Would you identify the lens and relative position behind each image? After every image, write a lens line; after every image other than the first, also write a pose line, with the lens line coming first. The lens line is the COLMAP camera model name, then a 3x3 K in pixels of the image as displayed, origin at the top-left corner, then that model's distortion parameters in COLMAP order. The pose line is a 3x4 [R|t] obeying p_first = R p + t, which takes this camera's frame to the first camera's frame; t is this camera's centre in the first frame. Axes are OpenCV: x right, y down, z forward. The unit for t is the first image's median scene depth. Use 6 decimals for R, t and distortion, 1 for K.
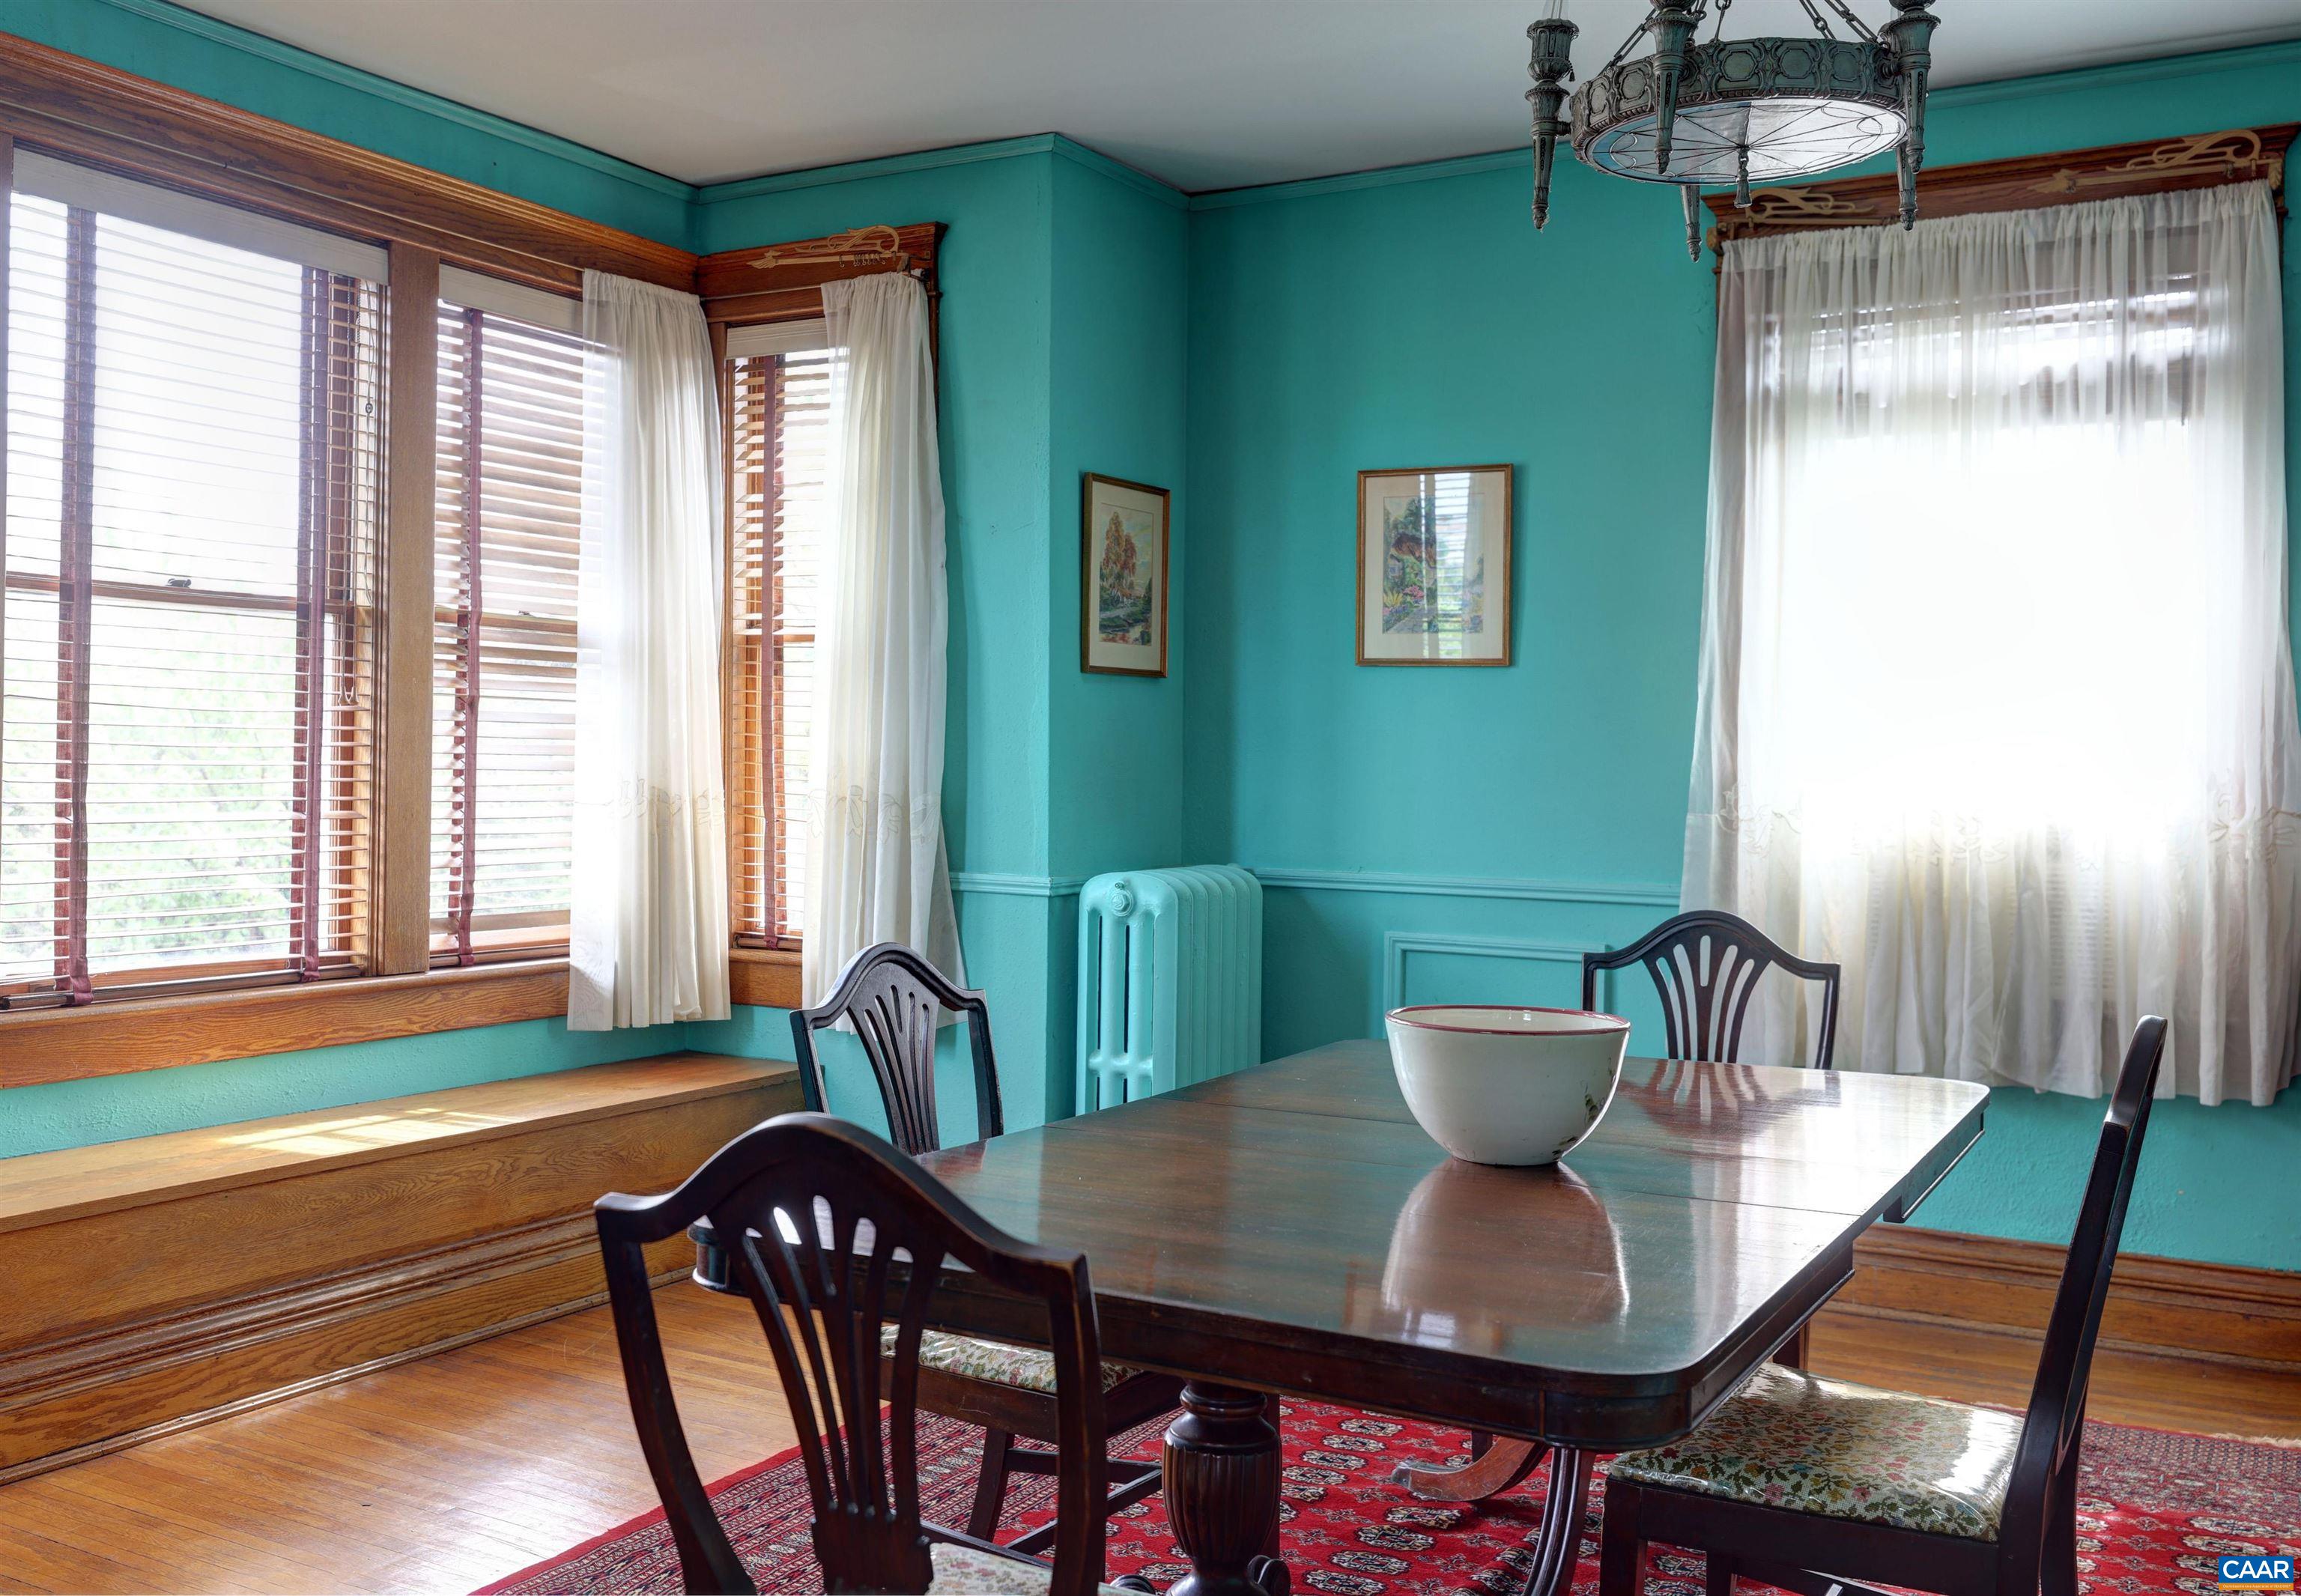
lens RADIAL K [[2090.4, 0, 1075.3], [0, 2090.4, 752.6], [0, 0, 1]] dist [0.003289, 0.000000]
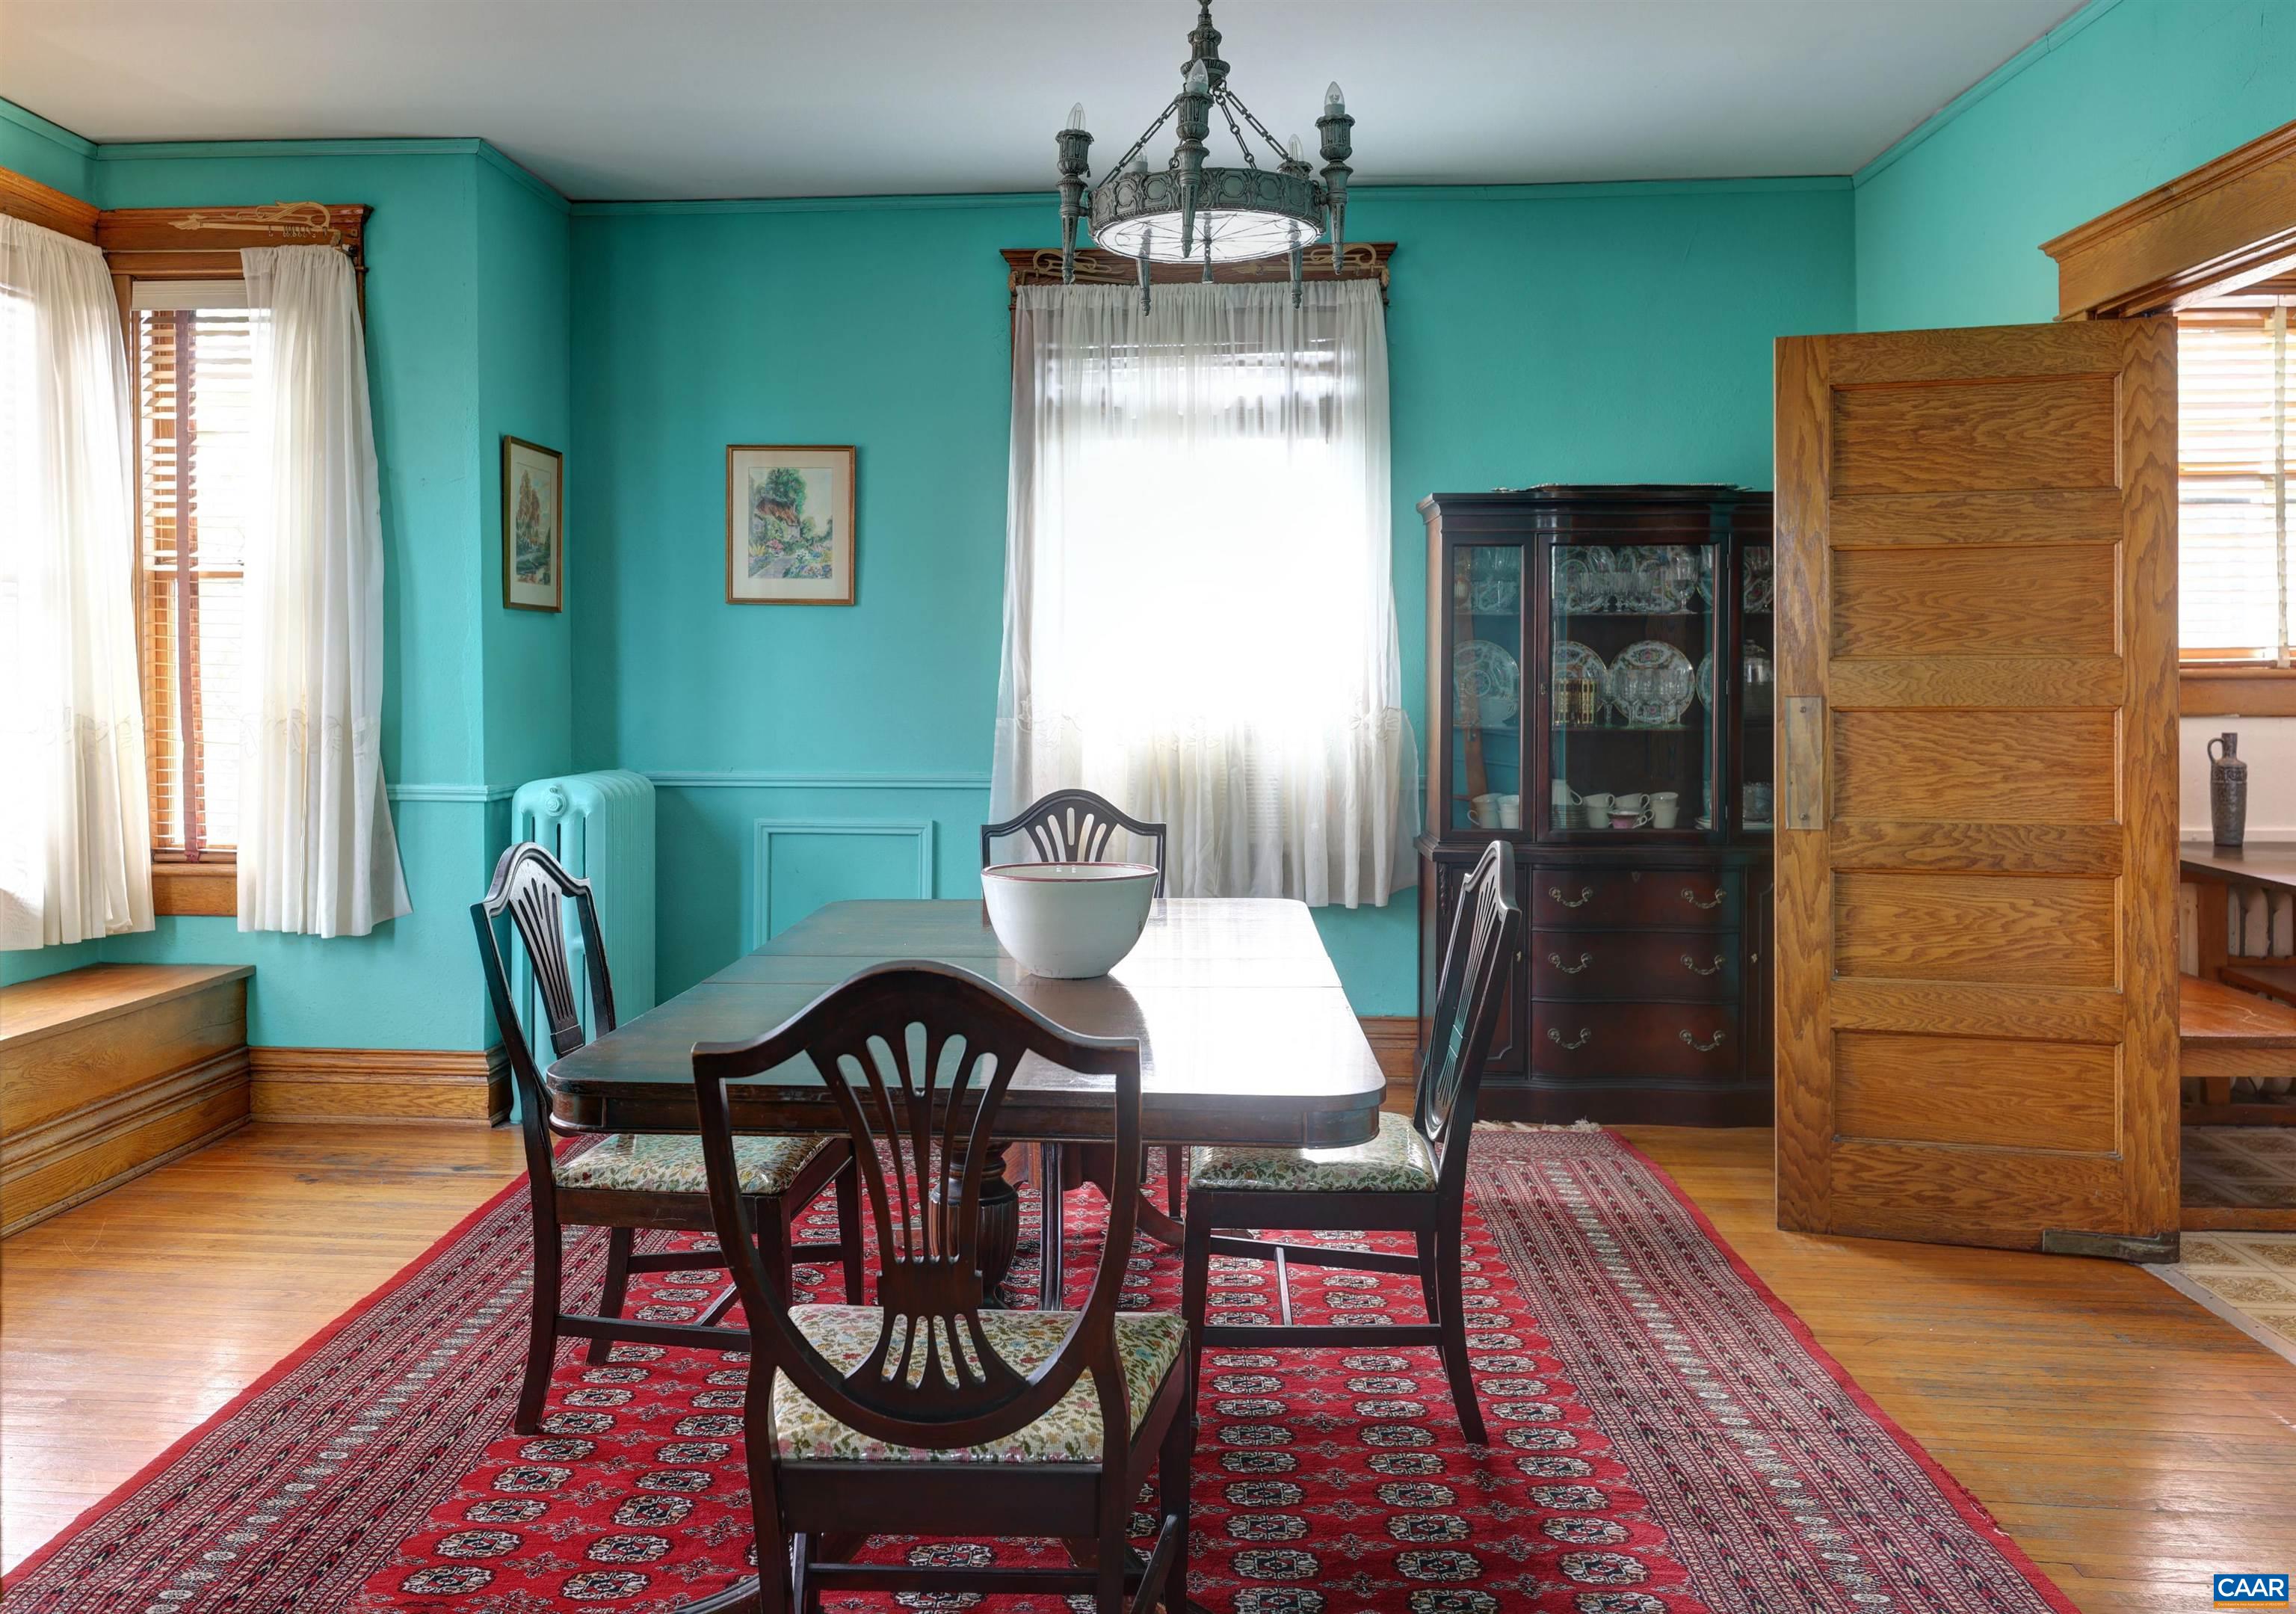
lens RADIAL K [[1718.0, 0, 1100.3], [0, 1718.0, 704.4], [0, 0, 1]] dist [0.000854, -0.001764]
pose [[0.896821, -0.018481, 0.442008, -0.128428], [0.010136, 0.999723, 0.021234, -0.001904], [-0.442278, -0.014563, 0.896760, -0.002456]]
